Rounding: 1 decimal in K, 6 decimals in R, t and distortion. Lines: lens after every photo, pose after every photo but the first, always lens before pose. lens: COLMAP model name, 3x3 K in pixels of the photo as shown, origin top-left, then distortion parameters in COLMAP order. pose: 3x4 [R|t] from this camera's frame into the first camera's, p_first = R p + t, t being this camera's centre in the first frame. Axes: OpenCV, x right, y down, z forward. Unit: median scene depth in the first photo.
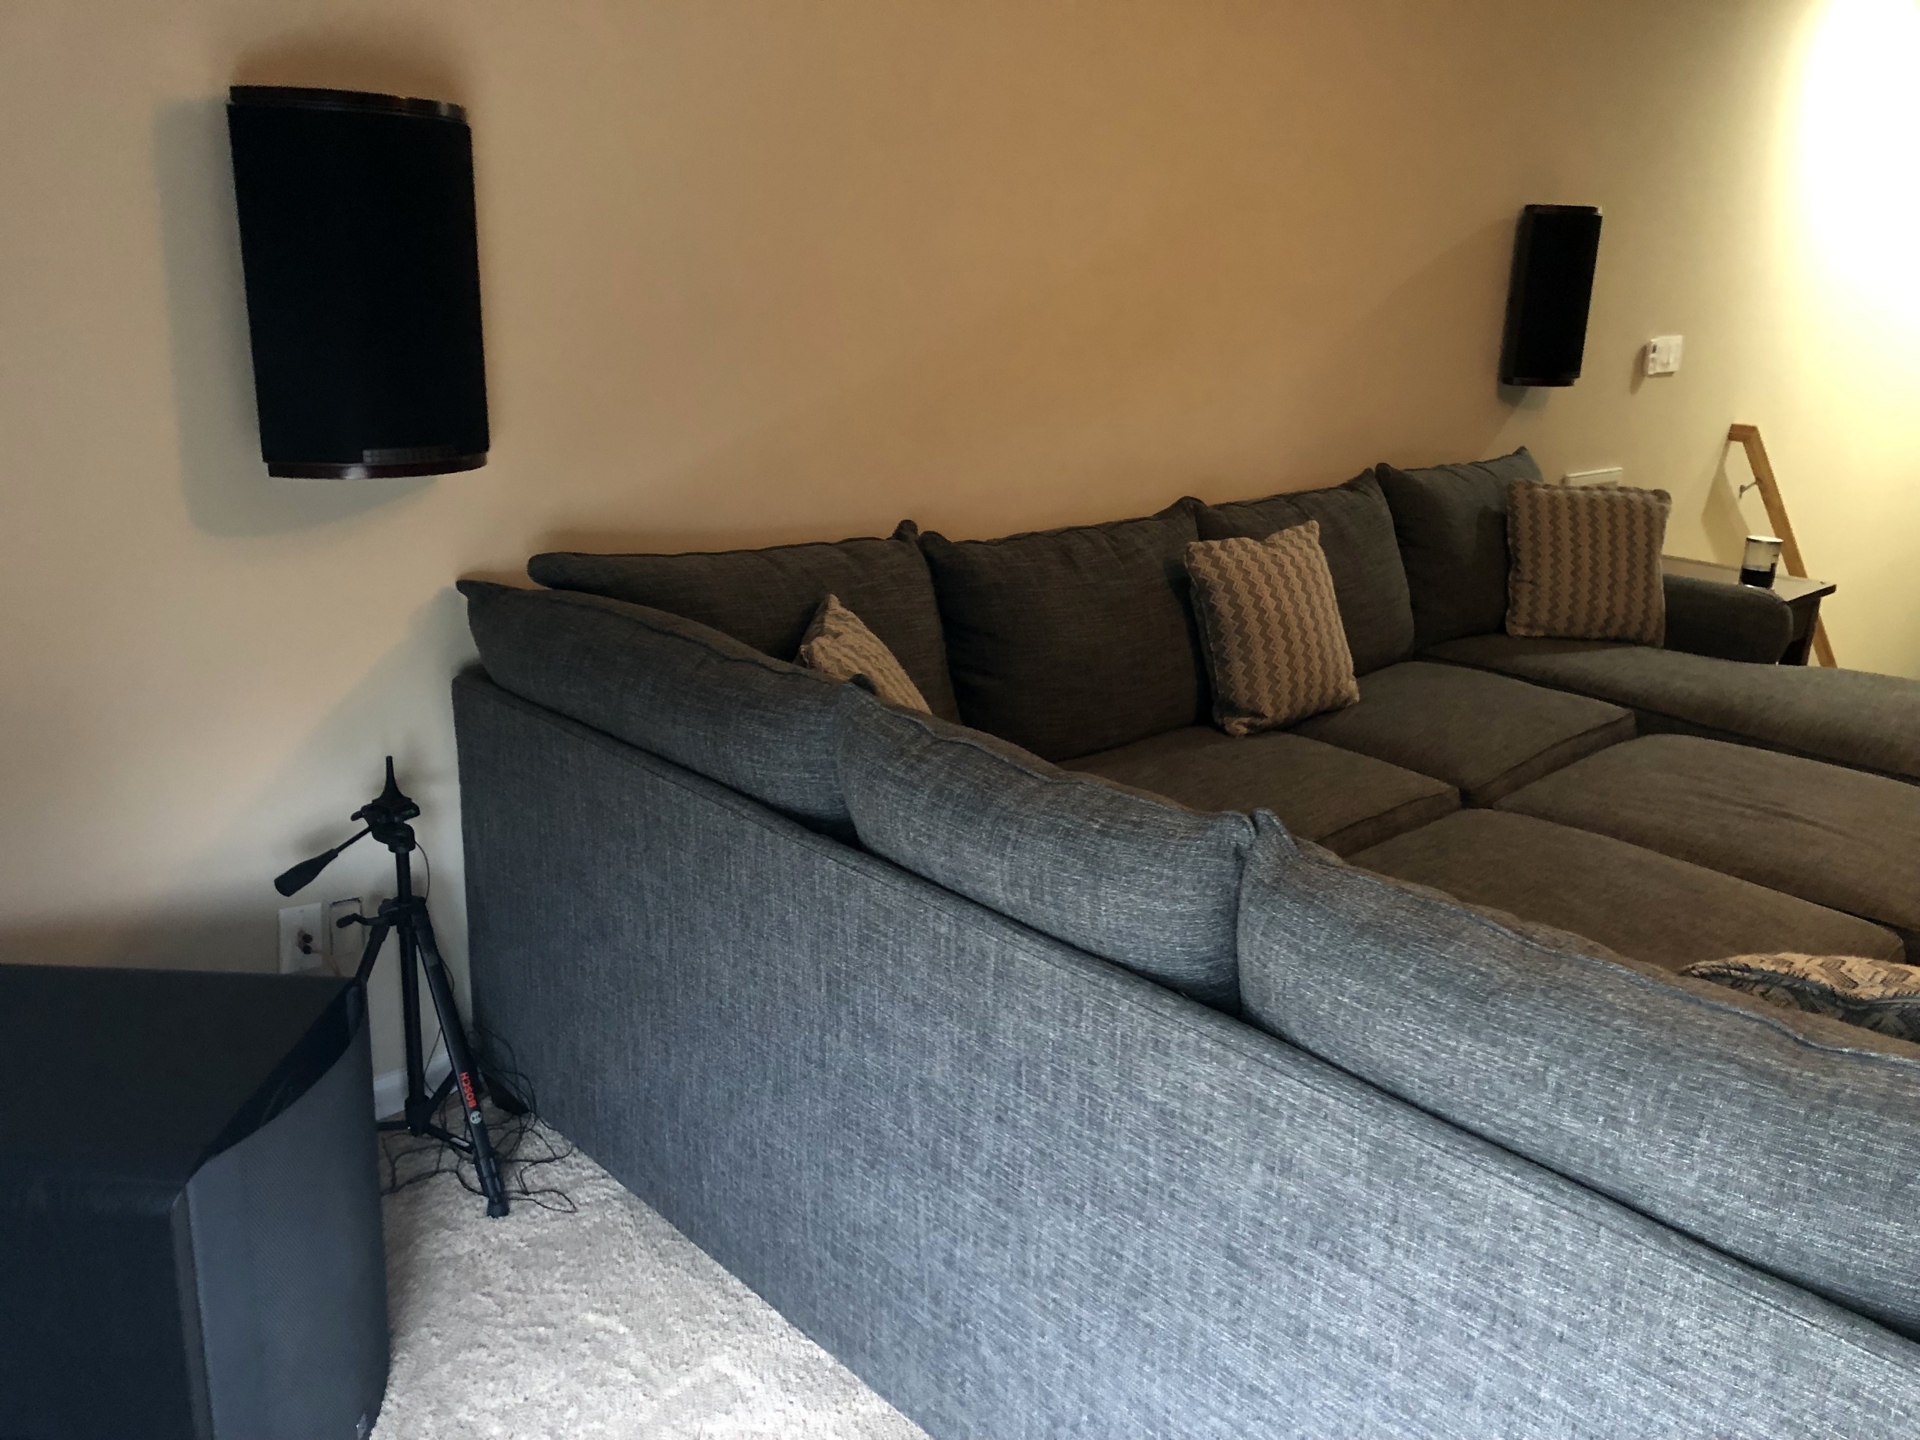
lens RADIAL K [[1564.9, 0, 965.4], [0, 1564.9, 729.3], [0, 0, 1]] dist [0.060487, -0.126076]
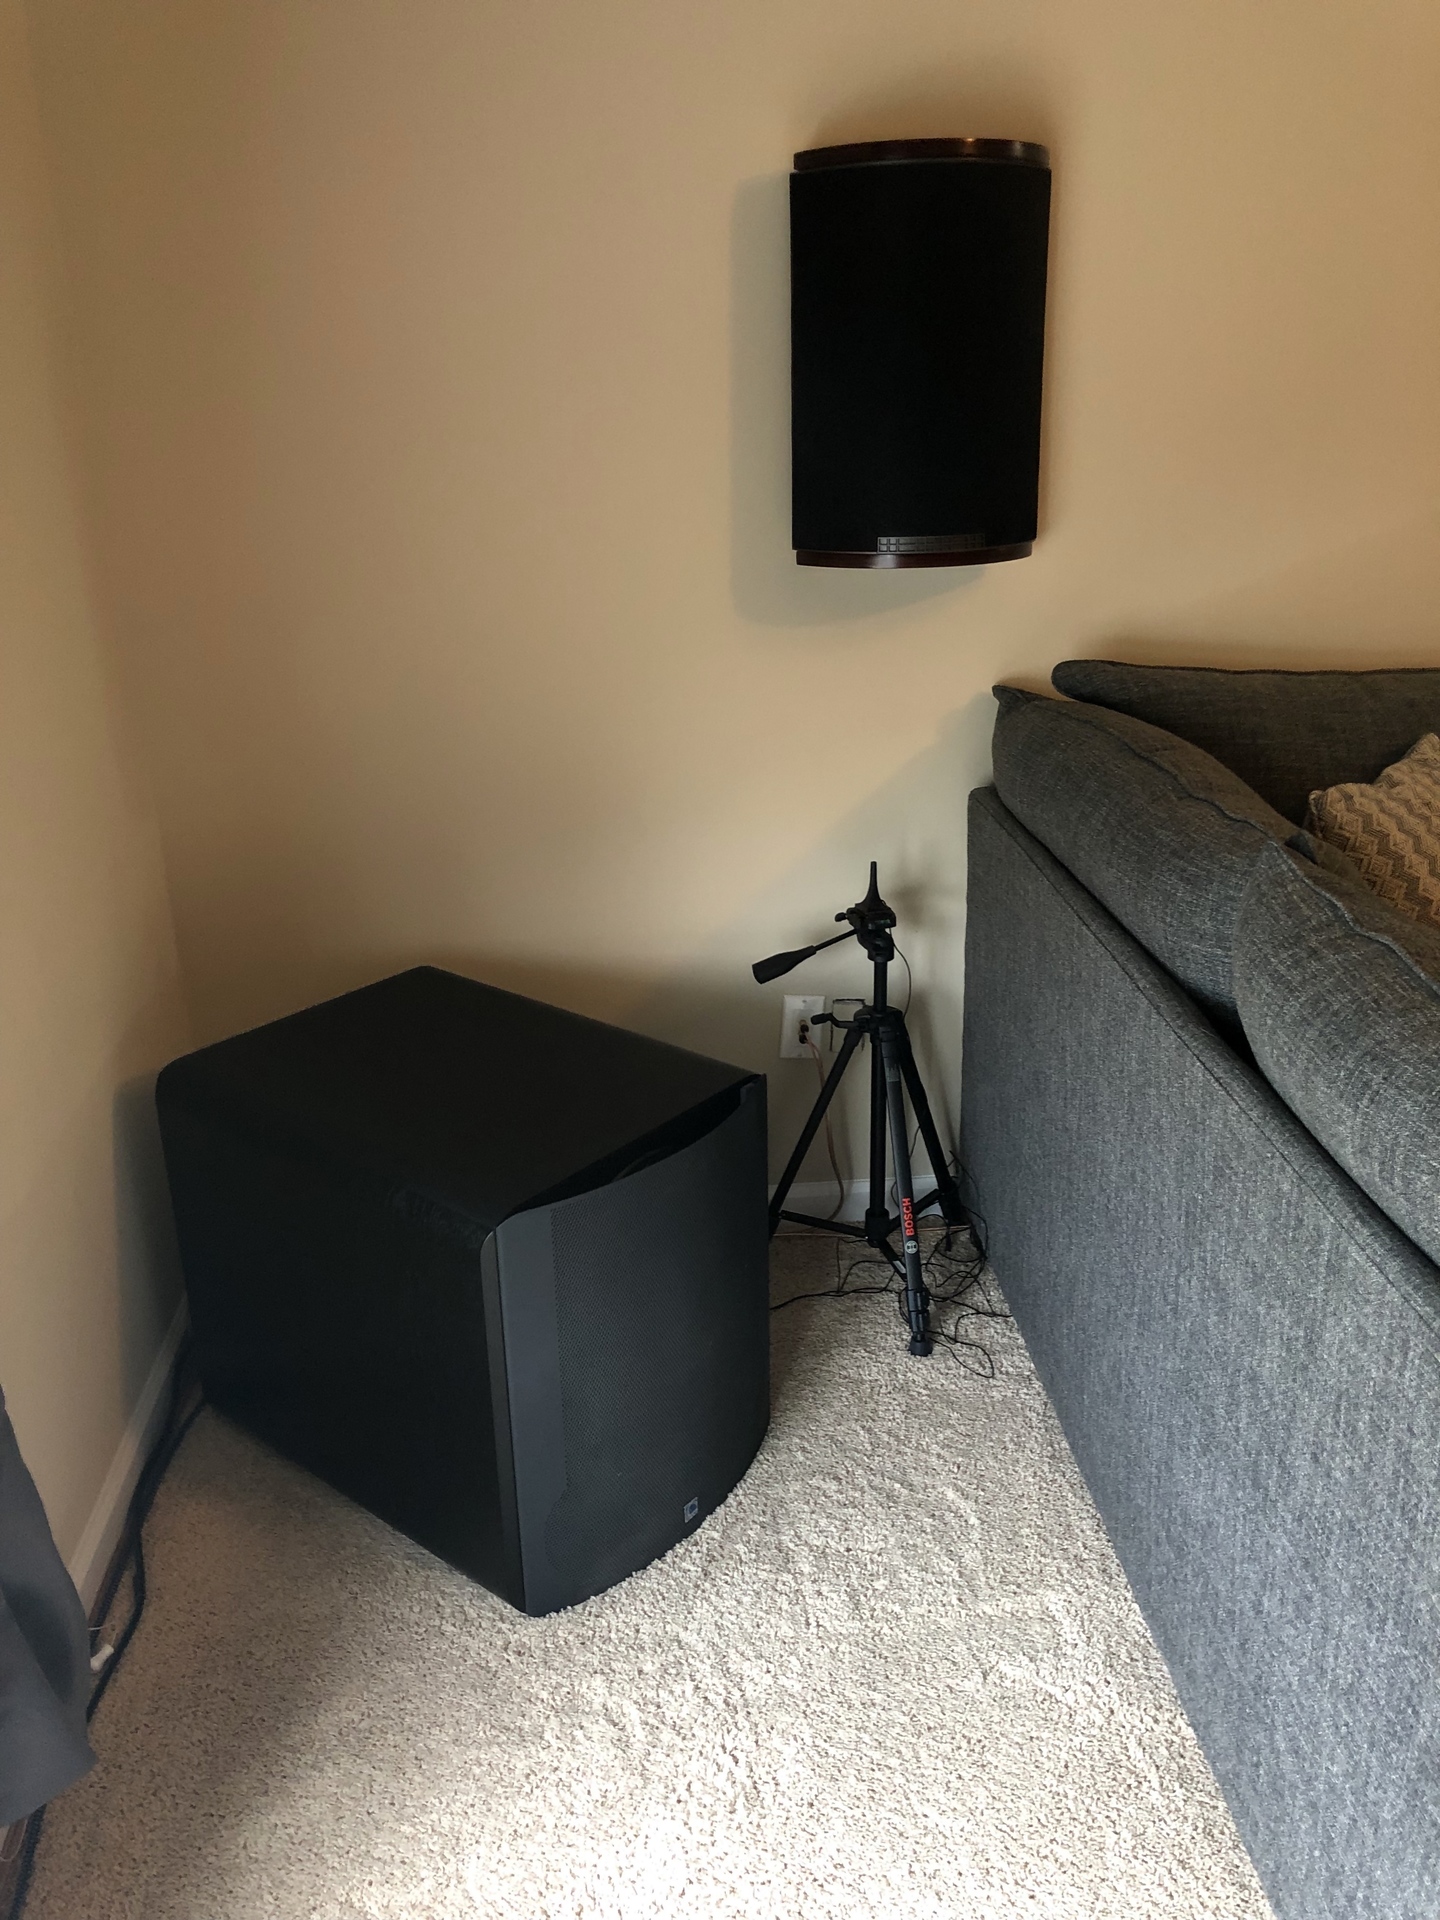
lens RADIAL K [[1564.9, 0, 720.0], [0, 1564.9, 960.0], [0, 0, 1]] dist [0.060487, -0.126076]
pose [[0.775598, 0.175393, -0.606371, 0.164769], [-0.135332, 0.984488, 0.111662, -0.018753], [0.616549, -0.004544, 0.787303, 0.198670]]
